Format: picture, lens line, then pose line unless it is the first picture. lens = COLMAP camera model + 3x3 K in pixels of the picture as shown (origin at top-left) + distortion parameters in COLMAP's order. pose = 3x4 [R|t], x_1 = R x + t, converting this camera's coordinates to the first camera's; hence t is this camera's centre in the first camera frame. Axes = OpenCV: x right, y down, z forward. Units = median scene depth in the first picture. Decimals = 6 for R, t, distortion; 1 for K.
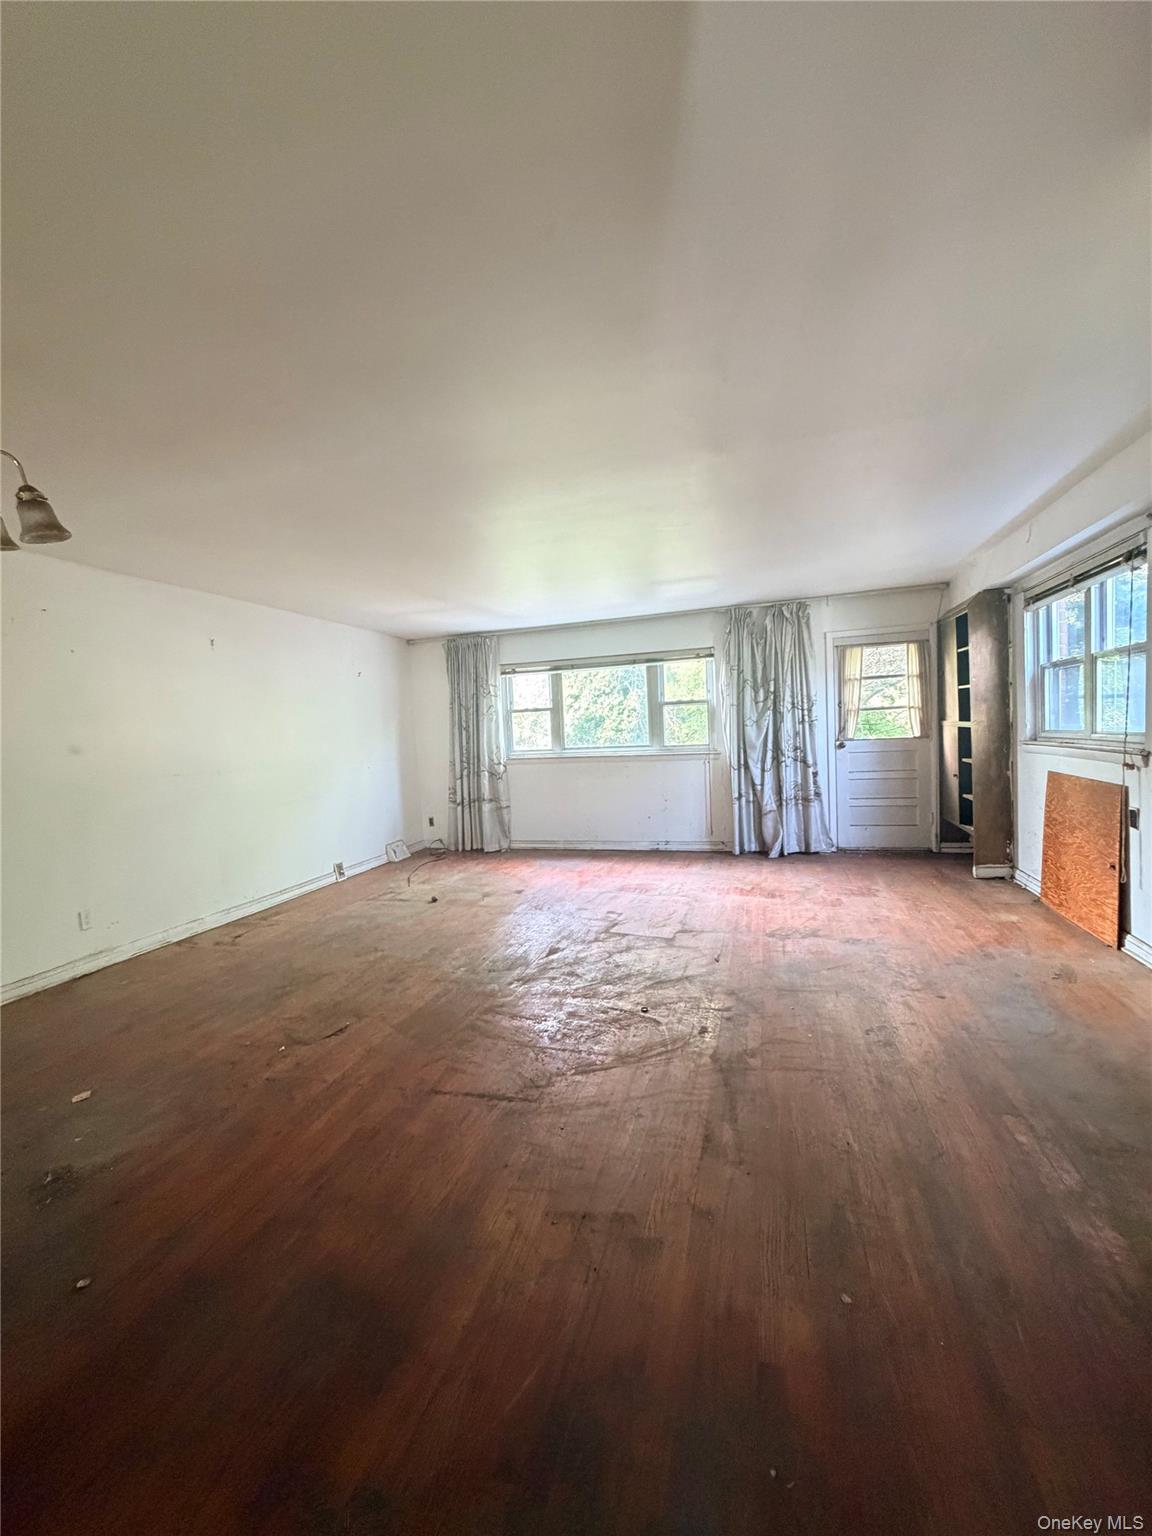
lens RADIAL K [[617.9, 0, 576.5], [0, 617.9, 758.3], [0, 0, 1]] dist [-0.001373, 0.000004]
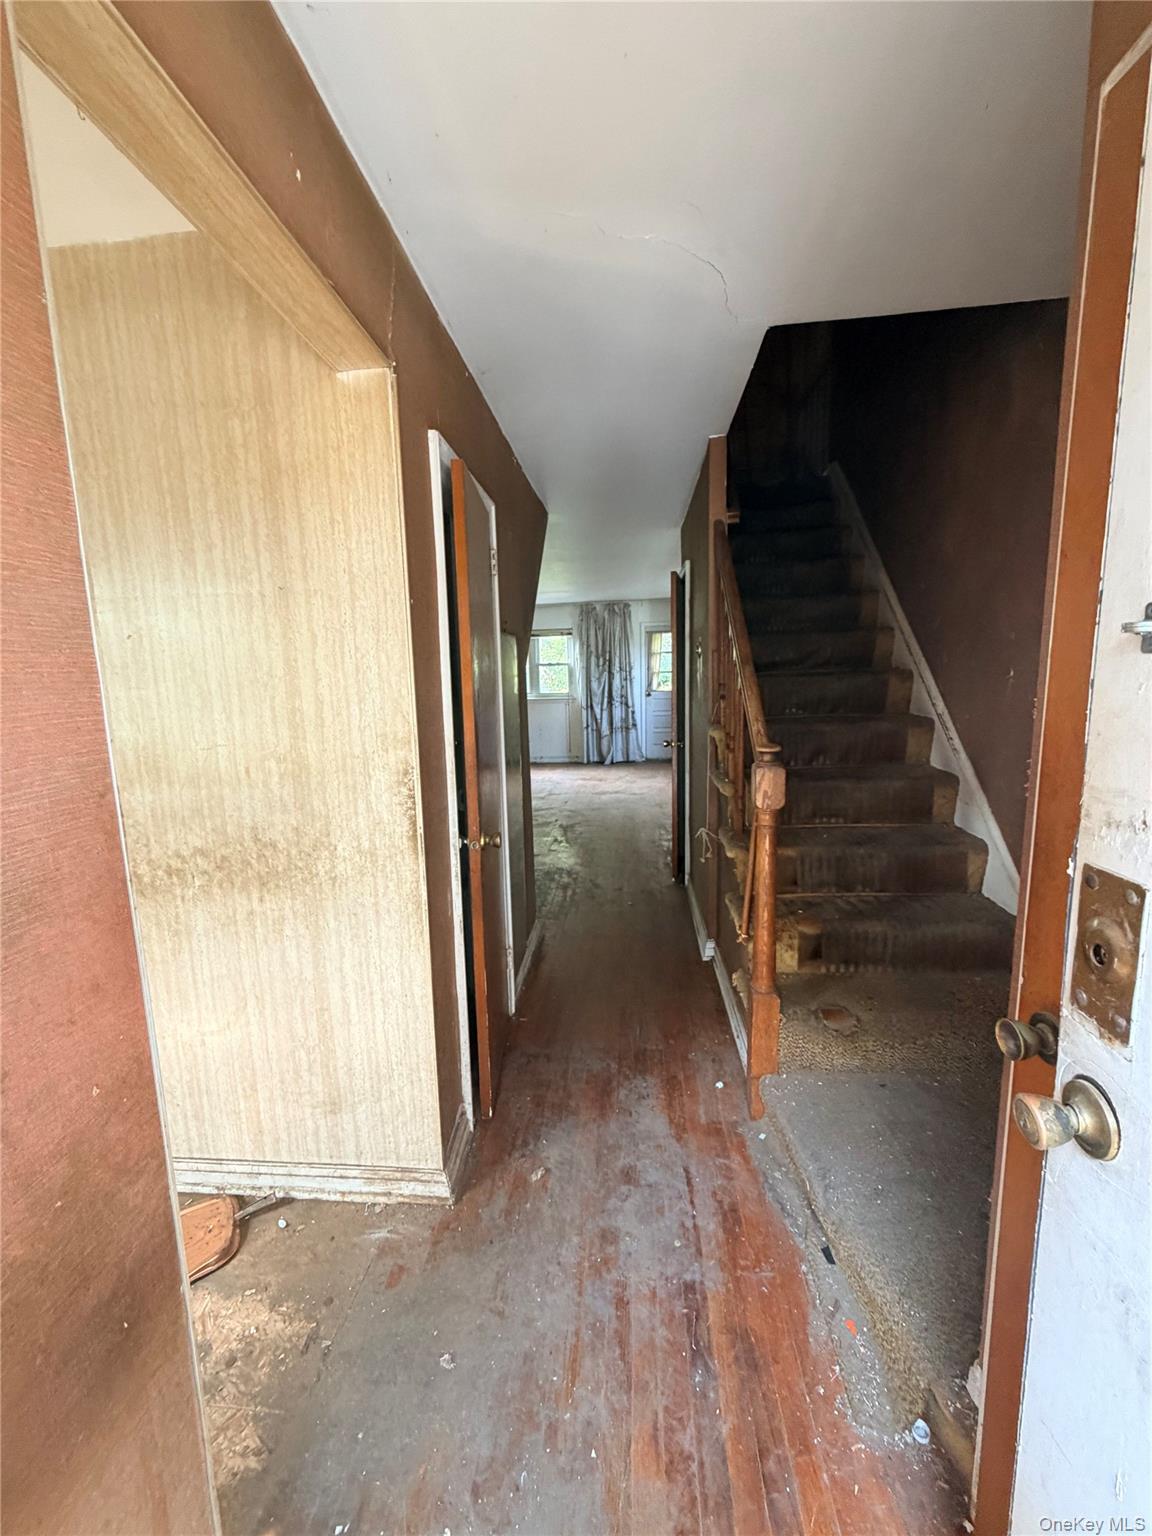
lens RADIAL K [[617.9, 0, 570.9], [0, 617.9, 768.3], [0, 0, 1]] dist [-0.001373, 0.000004]
pose [[0.981368, -0.011734, 0.191777, -0.080625], [-0.006915, 0.995329, 0.096290, 0.017017], [-0.192012, -0.095822, 0.976703, -0.545433]]
